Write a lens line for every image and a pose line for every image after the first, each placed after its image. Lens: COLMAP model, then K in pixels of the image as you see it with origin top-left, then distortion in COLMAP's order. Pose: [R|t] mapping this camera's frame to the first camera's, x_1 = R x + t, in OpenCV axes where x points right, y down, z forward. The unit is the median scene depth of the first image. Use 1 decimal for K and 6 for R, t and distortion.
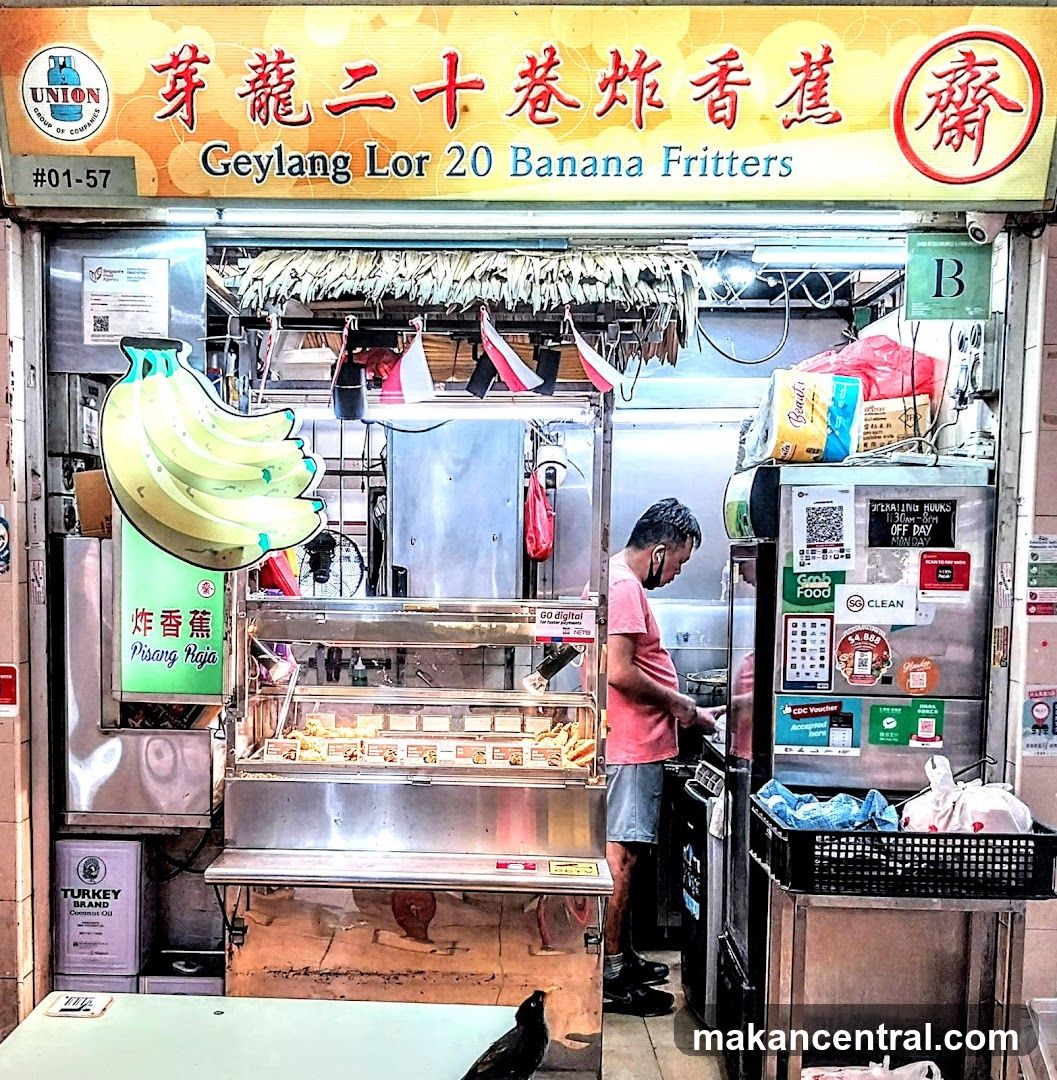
lens RADIAL K [[1382.7, 0, 465.4], [0, 1382.7, 628.1], [0, 0, 1]] dist [0.001994, 0.000000]
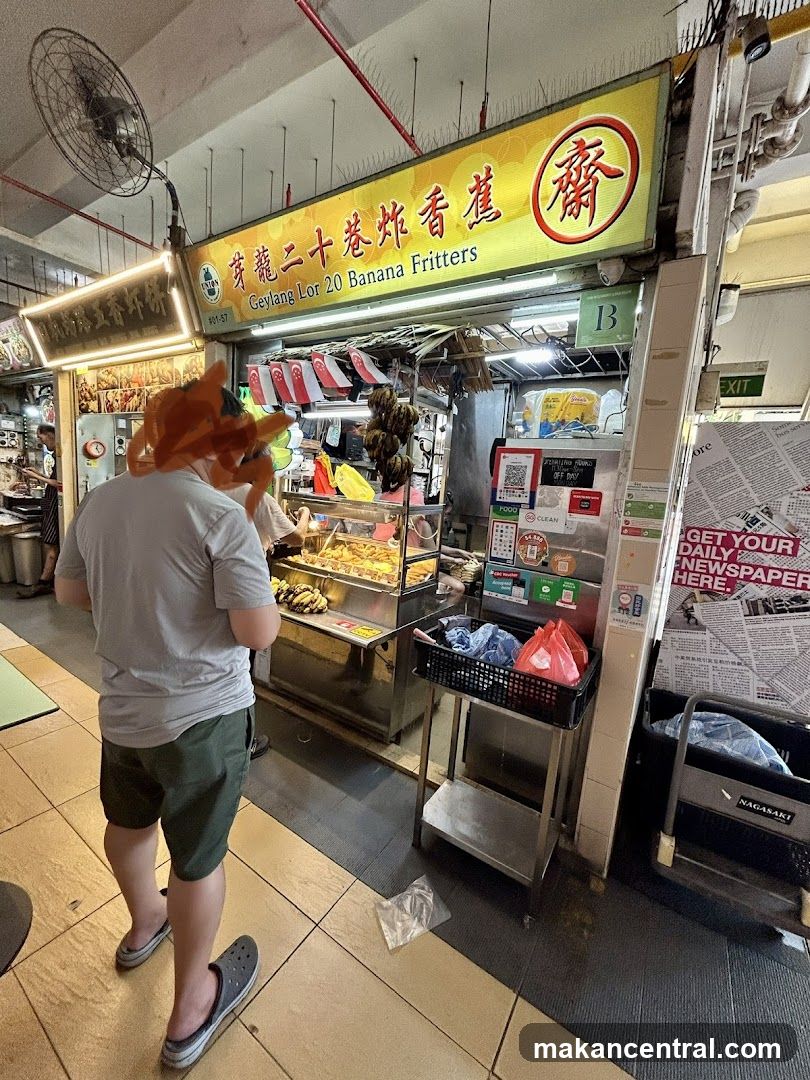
lens RADIAL K [[433.2, 0, 406.0], [0, 433.2, 537.0], [0, 0, 1]] dist [-0.000791, 0.002406]
pose [[0.853526, 0.120508, -0.506924, 0.476778], [-0.104680, 0.992710, 0.059737, -0.010796], [0.510427, 0.002077, 0.859918, 0.502369]]
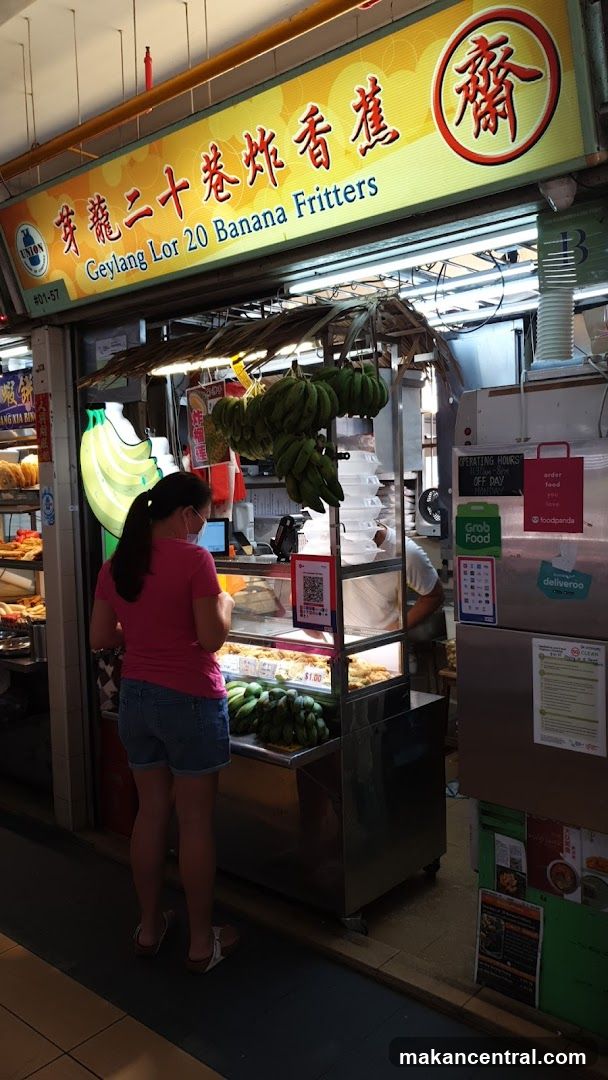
lens RADIAL K [[855.1, 0, 315.6], [0, 855.1, 539.4], [0, 0, 1]] dist [-0.026359, 0.065051]
pose [[0.775158, 0.007938, -0.631718, 0.669695], [-0.011998, 0.999926, -0.002158, -0.024189], [0.631654, 0.009252, 0.775195, 0.397757]]
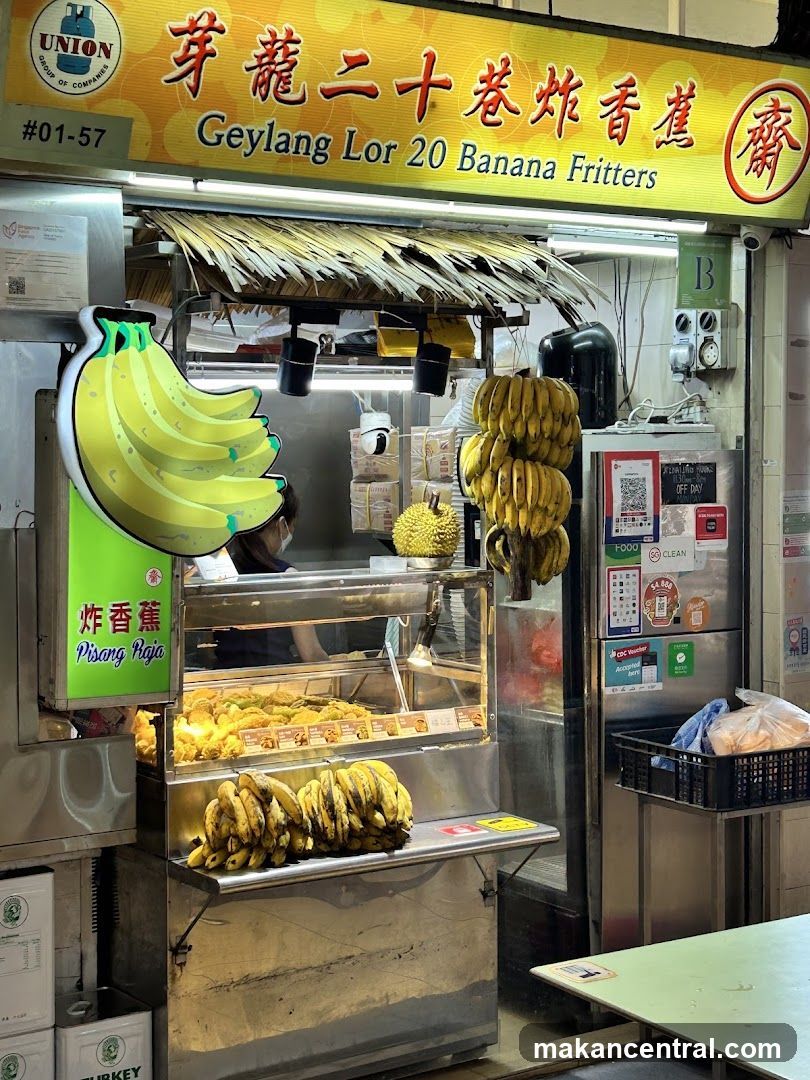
lens RADIAL K [[1778.7, 0, 404.3], [0, 1778.7, 537.0], [0, 0, 1]] dist [0.090769, 0.000000]
pose [[0.806859, -0.048795, 0.588726, -0.826735], [0.057090, 0.998359, 0.004504, -0.056633], [-0.587979, 0.029977, 0.808320, -0.070144]]
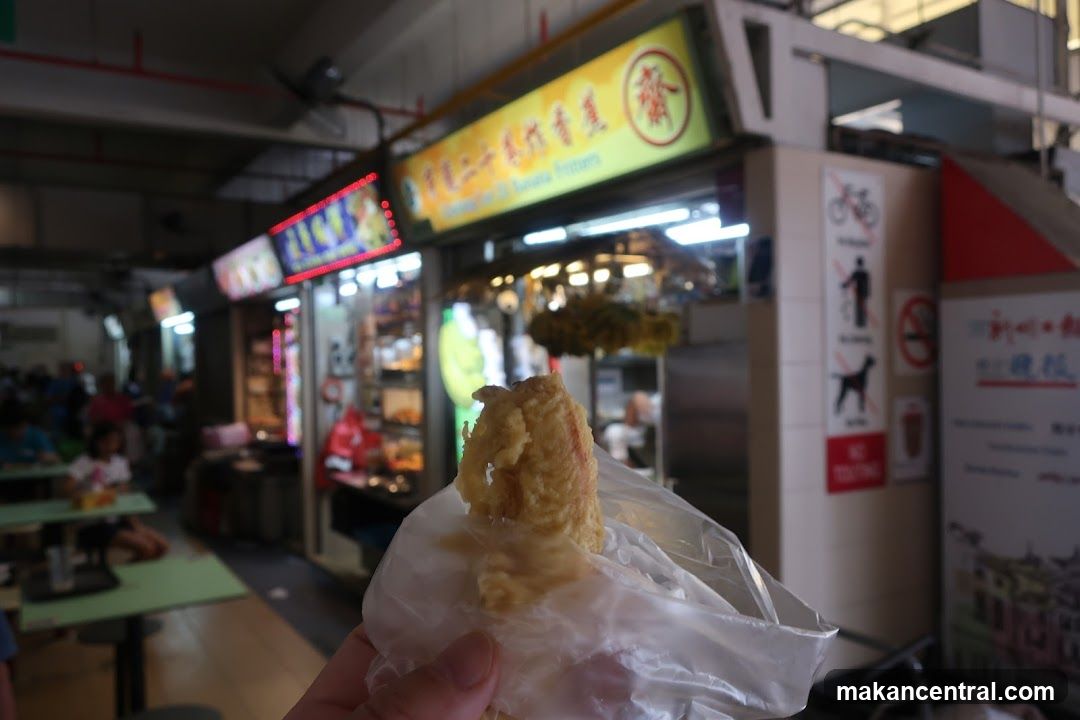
lens RADIAL K [[860.8, 0, 545.8], [0, 860.8, 360.8], [0, 0, 1]] dist [-0.028544, -0.003300]
pose [[0.558429, -0.022450, -0.829248, 1.059673], [-0.042544, 0.997543, -0.055656, -0.030597], [0.828460, 0.066360, 0.556102, 0.390078]]
